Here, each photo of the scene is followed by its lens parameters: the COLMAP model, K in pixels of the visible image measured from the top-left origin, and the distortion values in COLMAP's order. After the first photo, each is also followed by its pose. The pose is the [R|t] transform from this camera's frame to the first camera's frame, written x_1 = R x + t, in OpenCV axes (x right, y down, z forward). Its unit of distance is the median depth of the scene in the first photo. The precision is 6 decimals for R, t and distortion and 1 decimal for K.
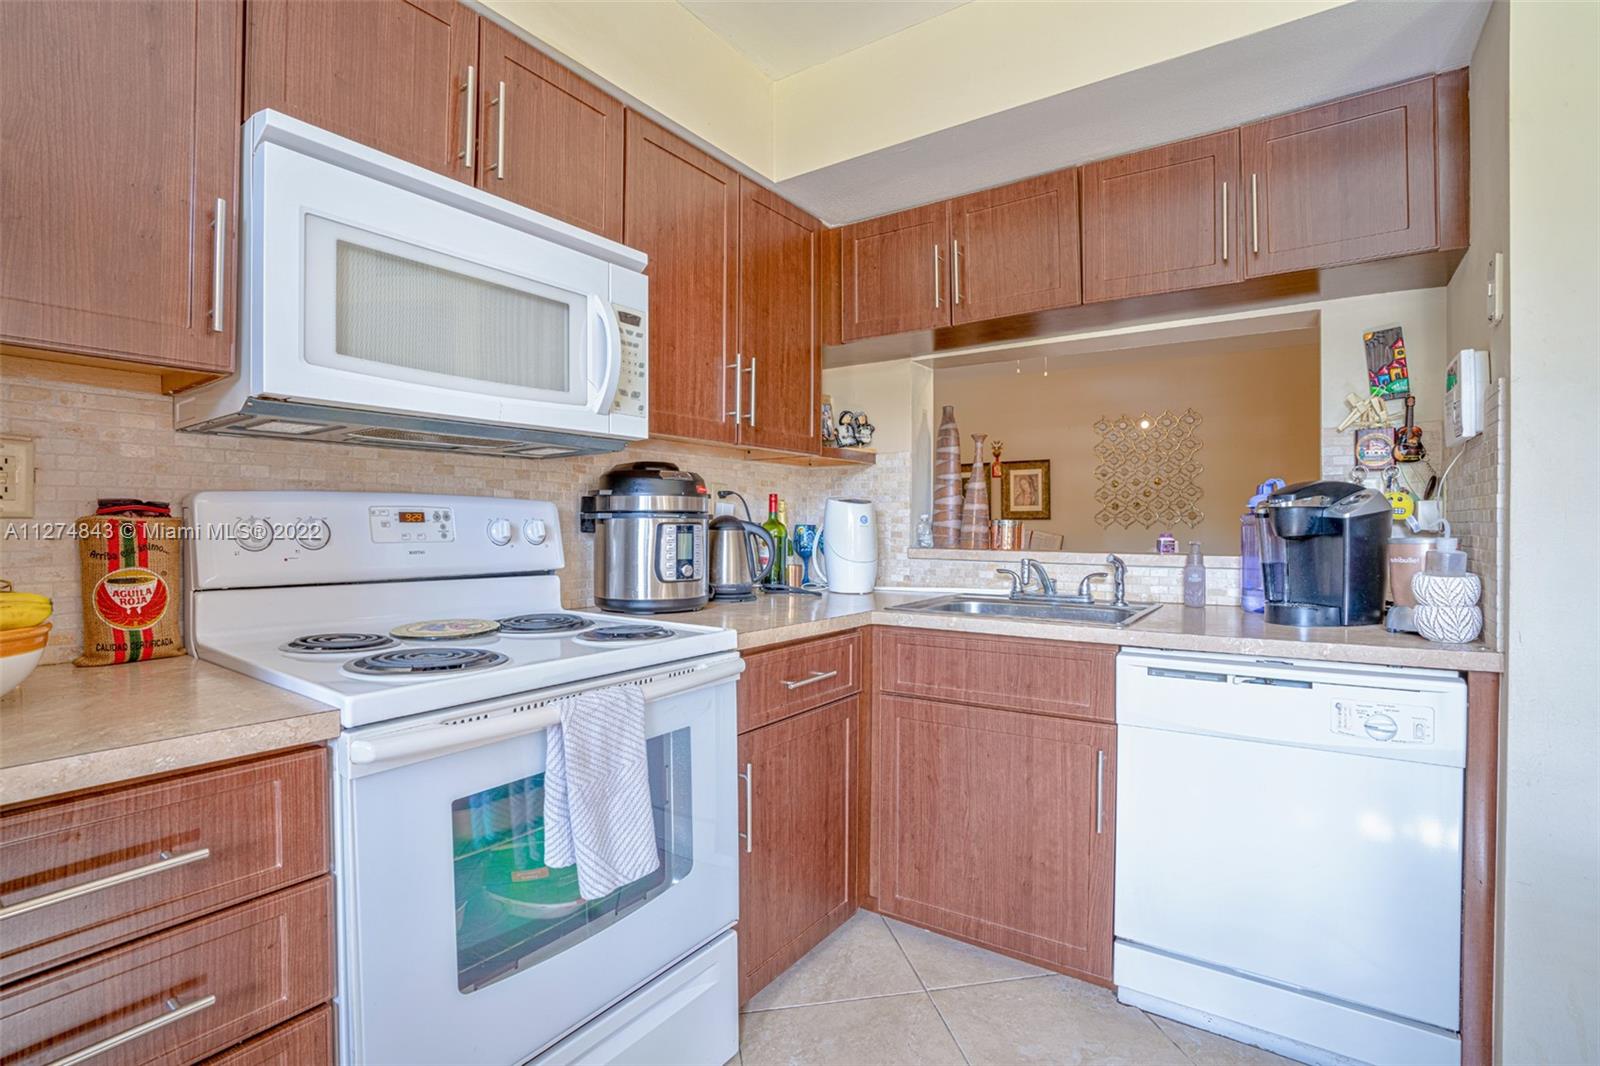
lens RADIAL K [[774.6, 0, 803.3], [0, 774.6, 526.8], [0, 0, 1]] dist [-0.003766, 0.001815]
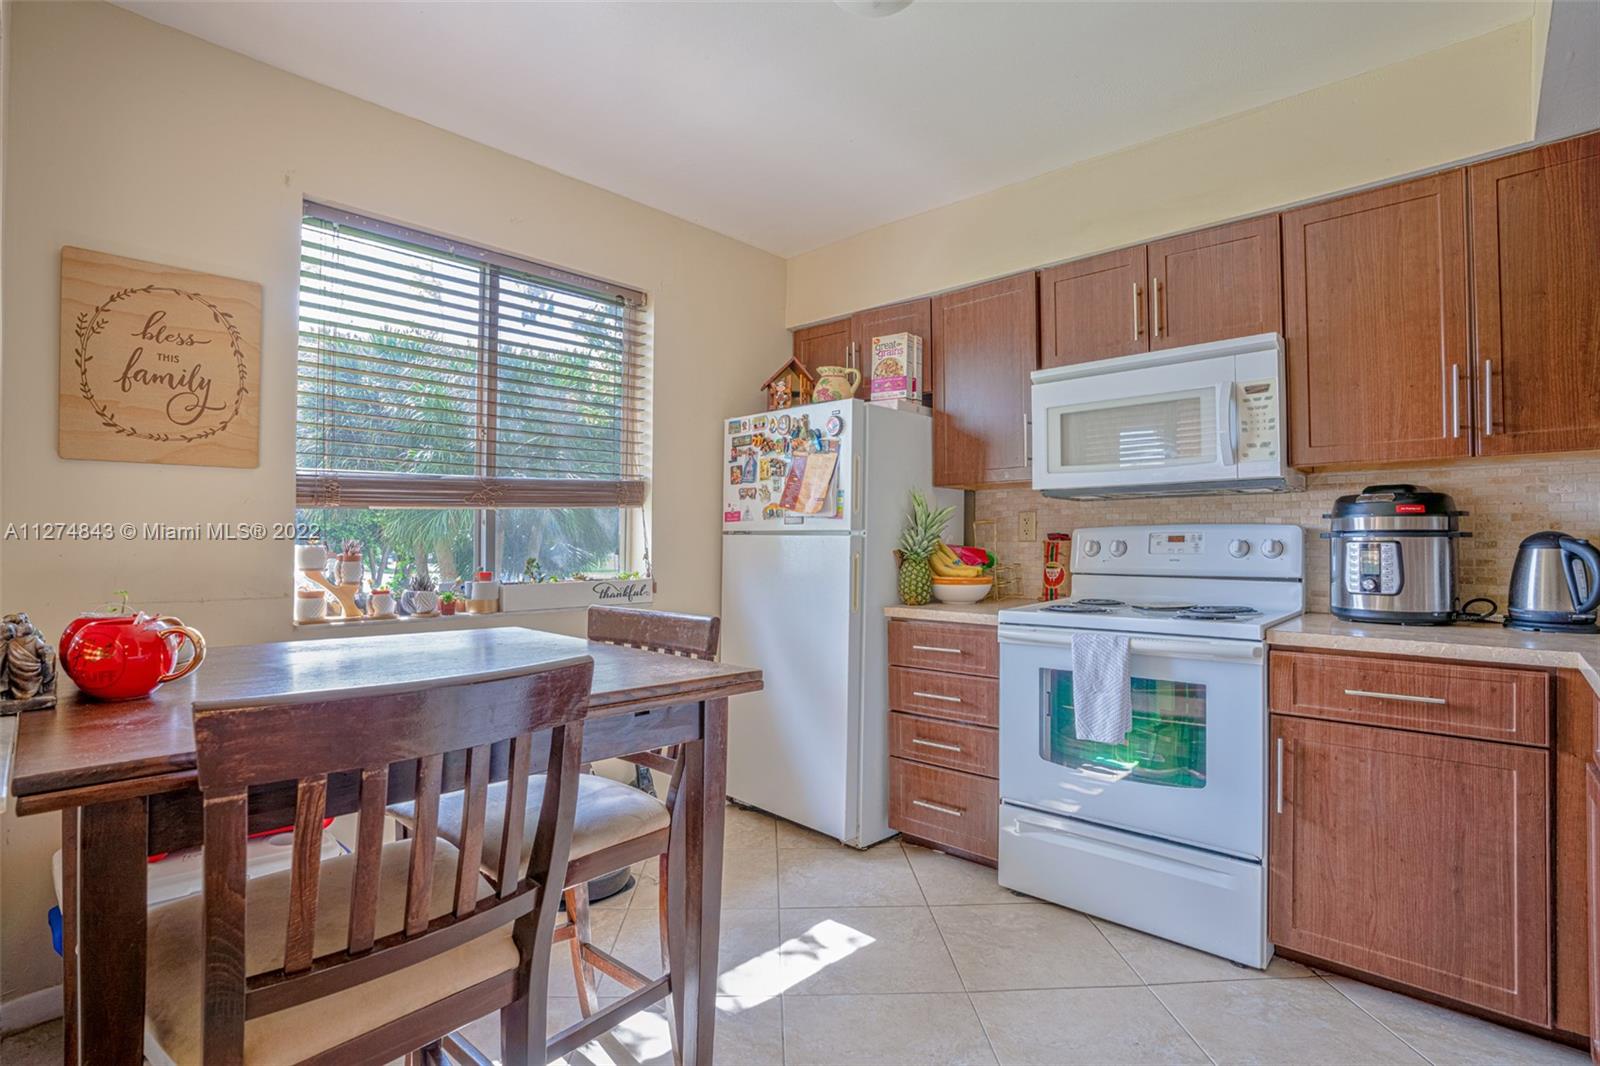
lens RADIAL K [[774.6, 0, 803.3], [0, 774.6, 526.8], [0, 0, 1]] dist [-0.003766, 0.001815]
pose [[-0.123689, -0.020940, -0.992100, 1.192253], [0.002456, 0.999768, -0.021408, -0.004583], [0.992318, -0.005085, -0.123609, 0.387918]]
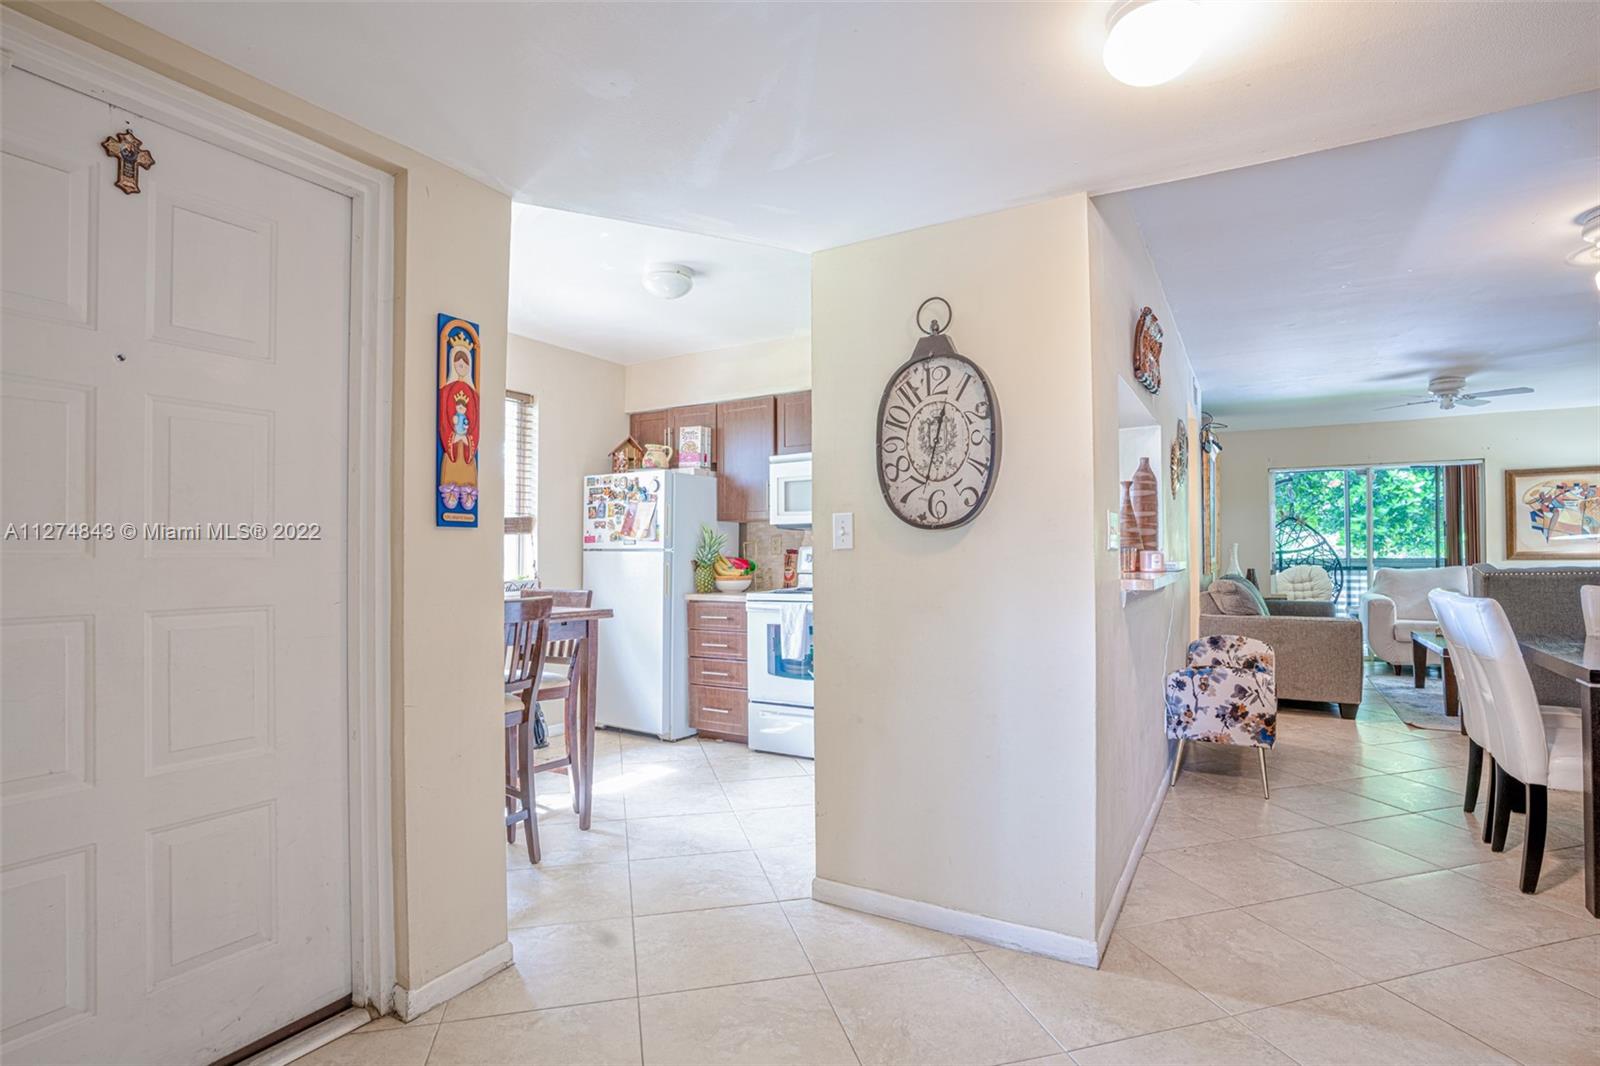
lens RADIAL K [[784.7, 0, 798.3], [0, 784.7, 548.9], [0, 0, 1]] dist [-0.015610, 0.000903]
pose [[0.064810, -0.008938, -0.997858, 2.368378], [0.008614, 0.999928, -0.008397, -0.003196], [0.997860, -0.008052, 0.064882, 0.580614]]
